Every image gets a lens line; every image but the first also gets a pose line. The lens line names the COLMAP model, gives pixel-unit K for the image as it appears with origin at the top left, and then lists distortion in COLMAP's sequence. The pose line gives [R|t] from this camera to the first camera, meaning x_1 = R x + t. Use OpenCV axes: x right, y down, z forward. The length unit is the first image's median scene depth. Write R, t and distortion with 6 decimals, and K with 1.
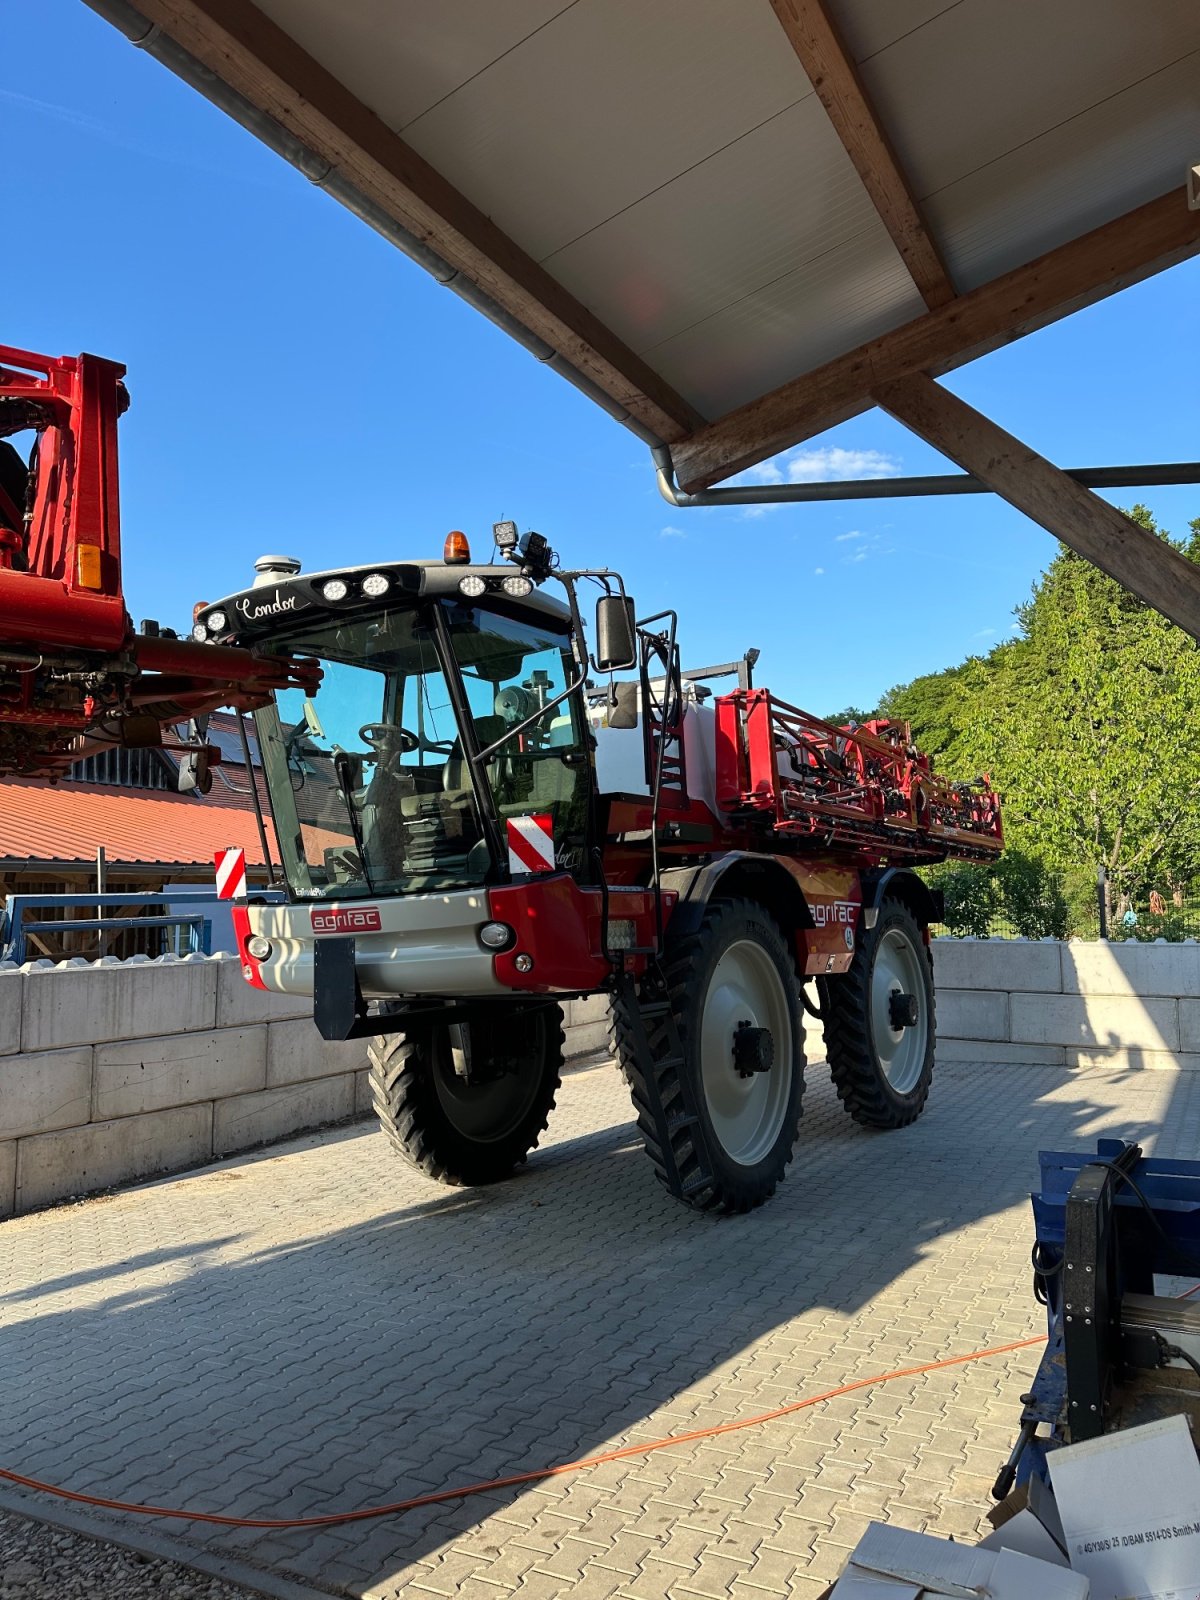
lens RADIAL K [[1114.1, 0, 613.5], [0, 1114.1, 776.9], [0, 0, 1]] dist [0.040514, -0.001458]
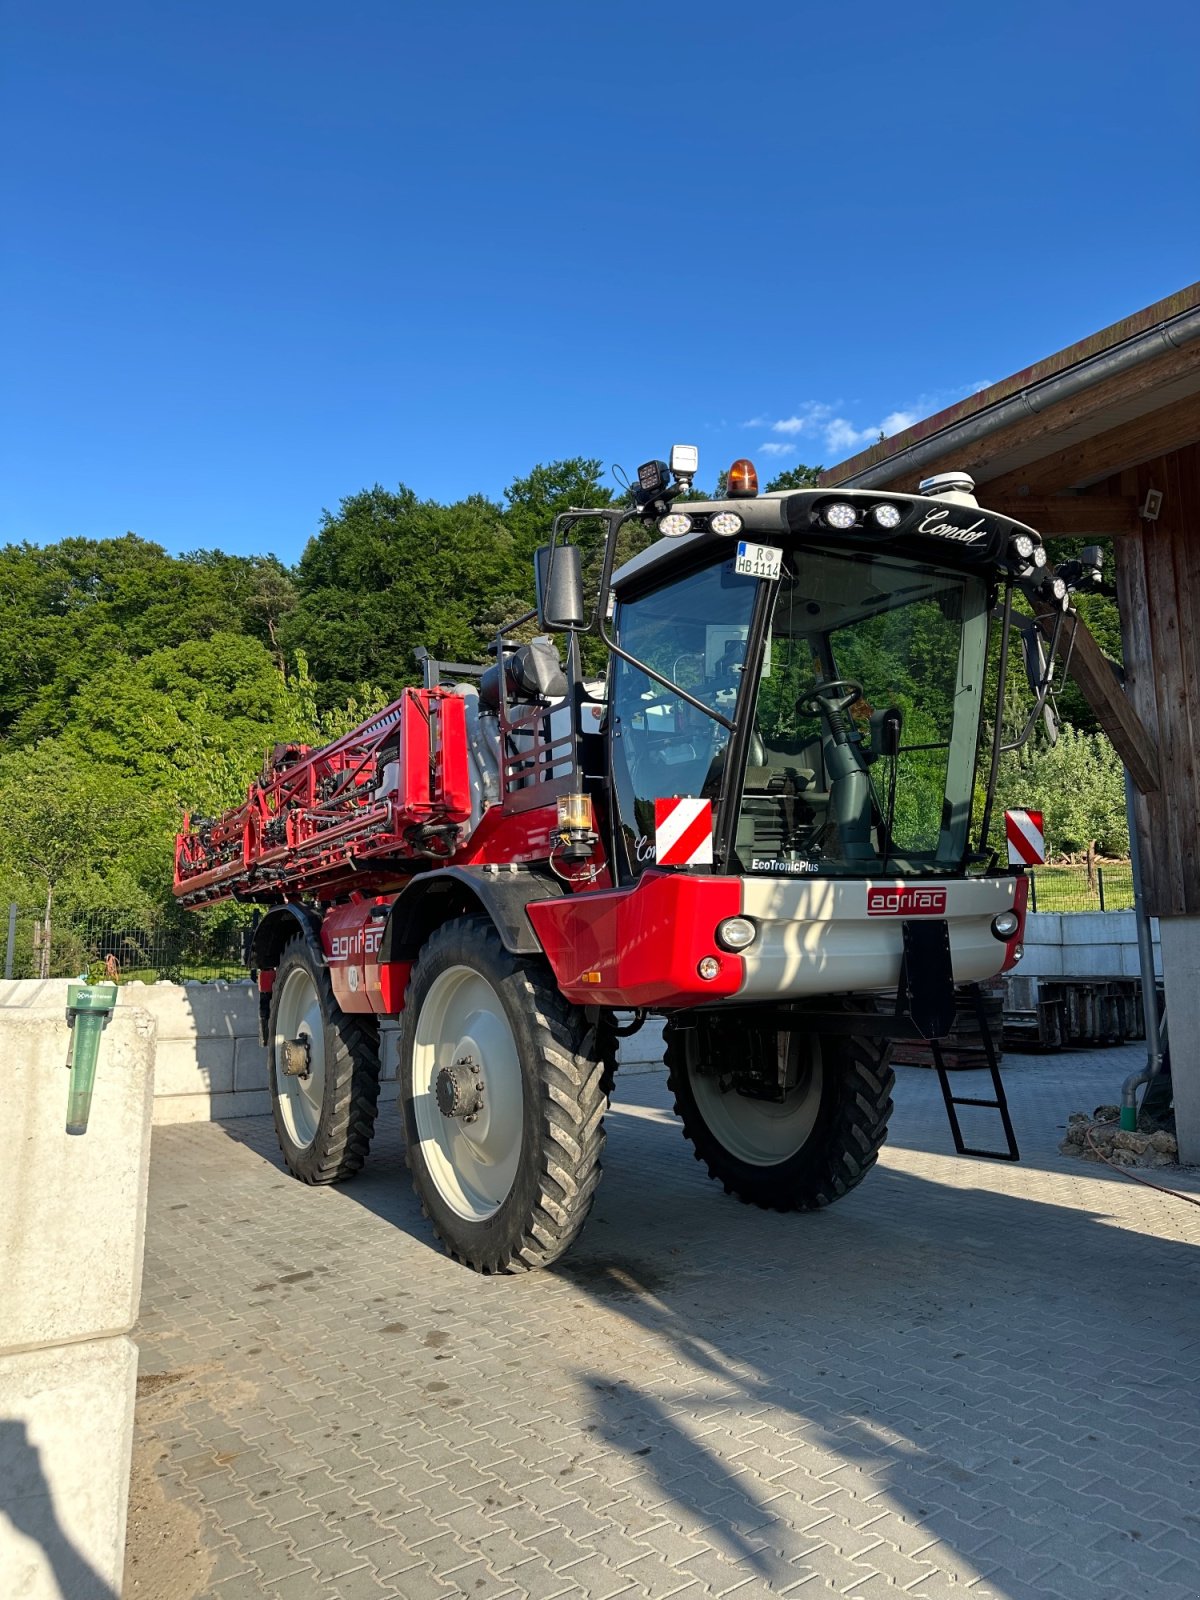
lens RADIAL K [[1114.1, 0, 613.5], [0, 1114.1, 776.9], [0, 0, 1]] dist [0.040514, -0.001458]
pose [[0.431930, 0.160451, 0.887520, -1.051634], [-0.100287, 0.986490, -0.129537, 0.157863], [-0.896314, -0.033056, 0.442186, 0.771882]]
